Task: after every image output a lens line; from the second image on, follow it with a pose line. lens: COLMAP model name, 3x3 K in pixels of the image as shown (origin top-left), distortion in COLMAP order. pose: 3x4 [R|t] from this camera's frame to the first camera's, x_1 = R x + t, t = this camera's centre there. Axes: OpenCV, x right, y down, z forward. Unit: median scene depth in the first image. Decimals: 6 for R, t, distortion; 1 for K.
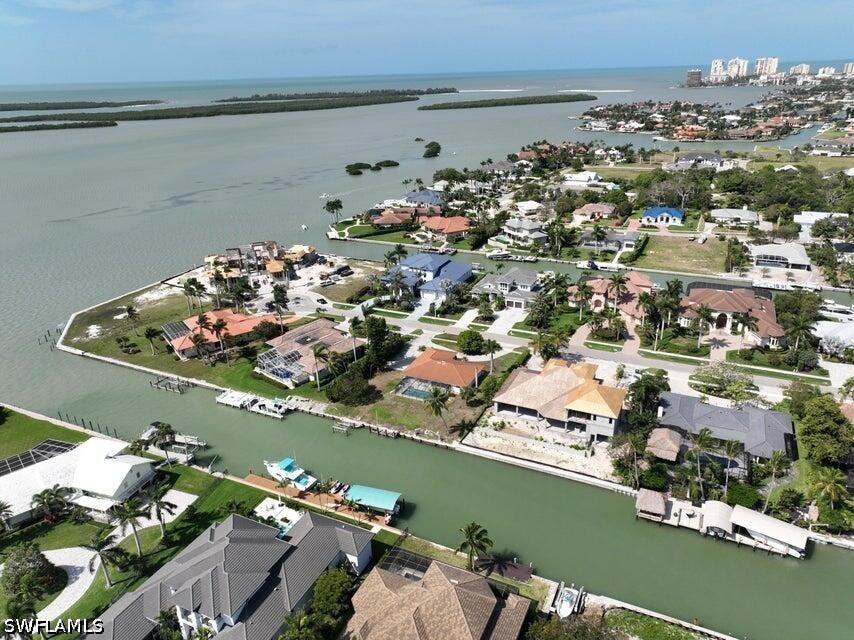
lens RADIAL K [[595.1, 0, 430.3], [0, 595.1, 318.4], [0, 0, 1]] dist [0.010085, 0.004878]
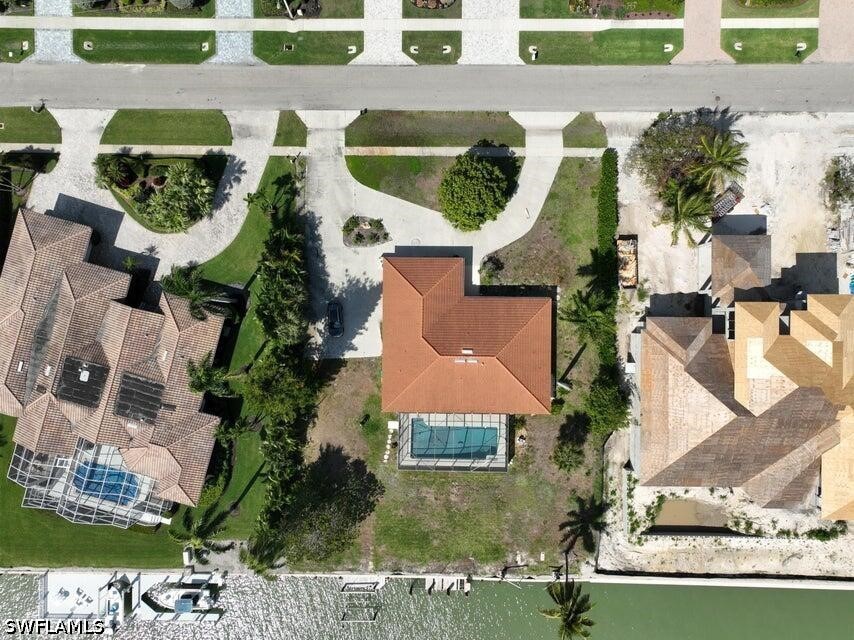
lens RADIAL K [[595.1, 0, 431.0], [0, 595.1, 320.9], [0, 0, 1]] dist [0.010085, 0.004878]
pose [[0.905680, -0.423558, 0.018518, 0.000787], [0.150337, 0.361688, 0.920098, -0.237462], [-0.396413, -0.830530, 0.391250, 0.651292]]
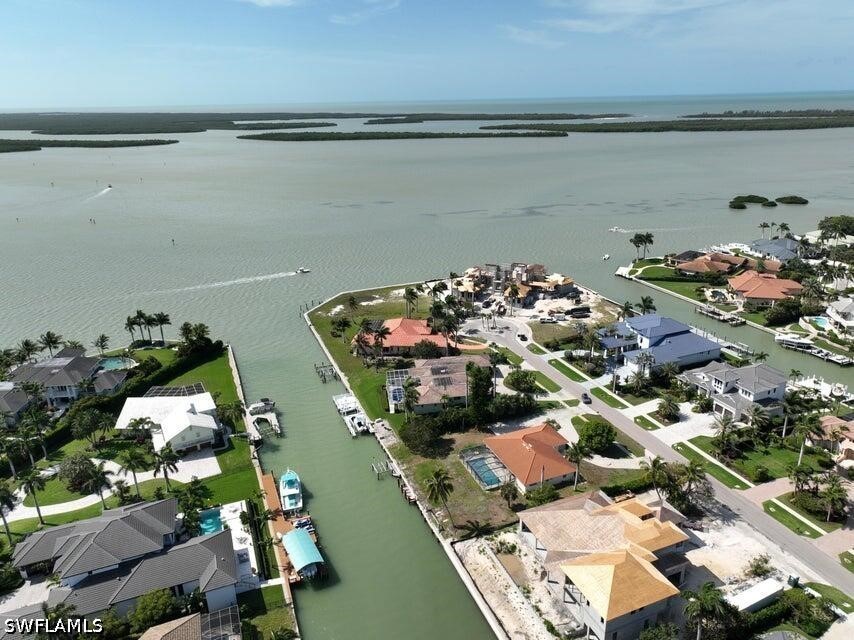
lens RADIAL K [[595.1, 0, 433.0], [0, 595.1, 320.3], [0, 0, 1]] dist [0.010085, 0.004878]
pose [[0.741127, 0.247915, -0.623915, 0.295171], [-0.259032, 0.962957, 0.074939, -0.090383], [0.619382, 0.106074, 0.777891, 0.195004]]
